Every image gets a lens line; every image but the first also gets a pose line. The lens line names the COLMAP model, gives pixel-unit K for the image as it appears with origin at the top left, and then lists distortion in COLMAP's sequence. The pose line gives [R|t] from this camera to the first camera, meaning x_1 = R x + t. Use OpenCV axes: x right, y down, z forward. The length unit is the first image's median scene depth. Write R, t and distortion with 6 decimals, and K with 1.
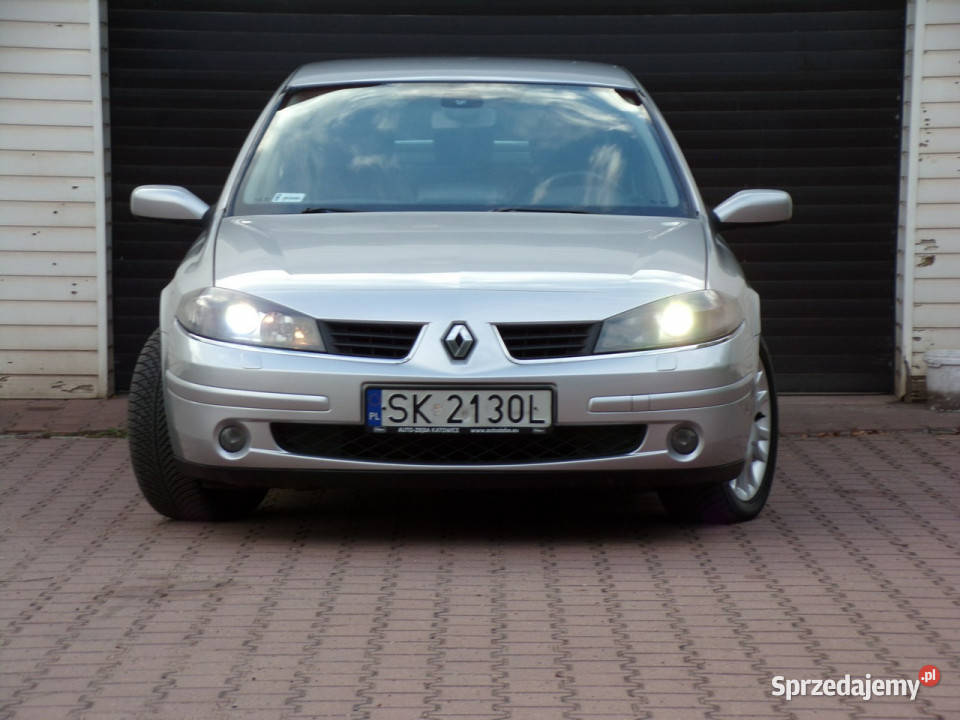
lens RADIAL K [[3600.0, 0, 481.2], [0, 3600.0, 365.4], [0, 0, 1]] dist [1.273753, 0.000000]
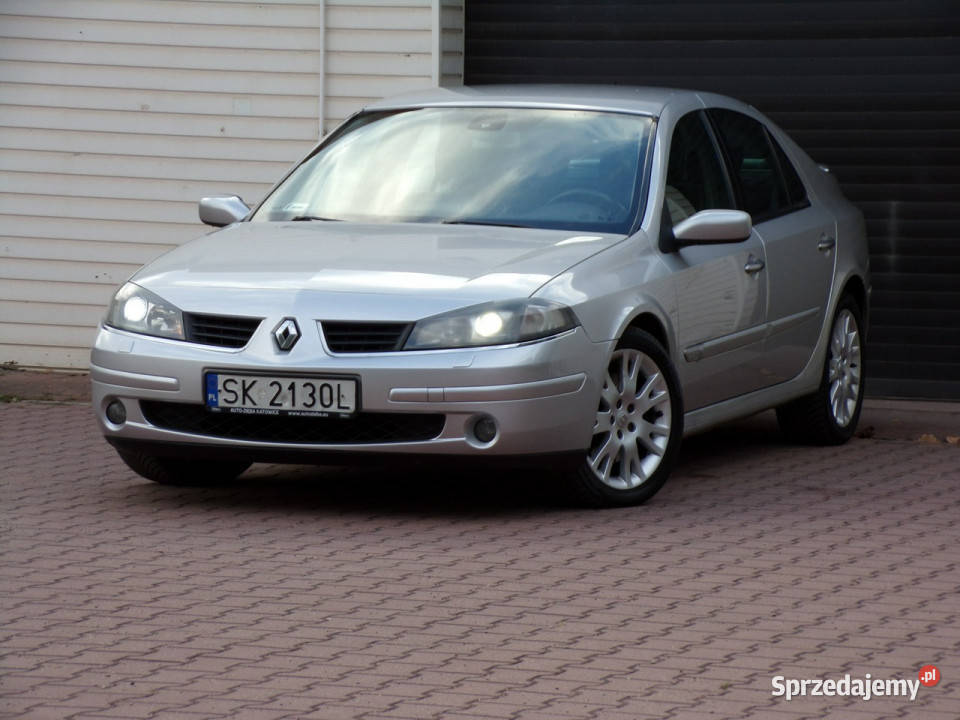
lens RADIAL K [[3600.0, 0, 477.0], [0, 3600.0, 358.3], [0, 0, 1]] dist [1.273753, 0.000000]
pose [[0.935086, 0.035138, -0.352676, 0.453946], [-0.036493, 0.999330, 0.002807, -0.004673], [0.352538, 0.010246, 0.935741, -0.051771]]
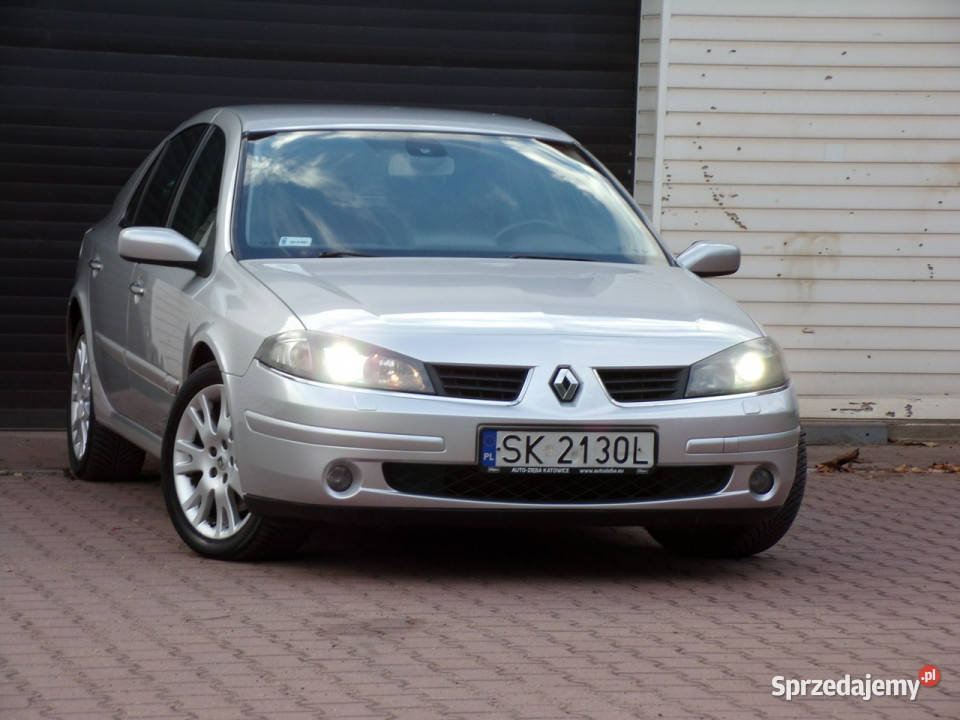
lens RADIAL K [[3600.0, 0, 470.7], [0, 3600.0, 362.1], [0, 0, 1]] dist [1.273753, 0.000000]
pose [[0.970763, 0.007813, 0.239912, -0.280065], [-0.005174, 0.999919, -0.011630, -0.000928], [-0.239983, 0.010049, 0.970725, 0.002220]]
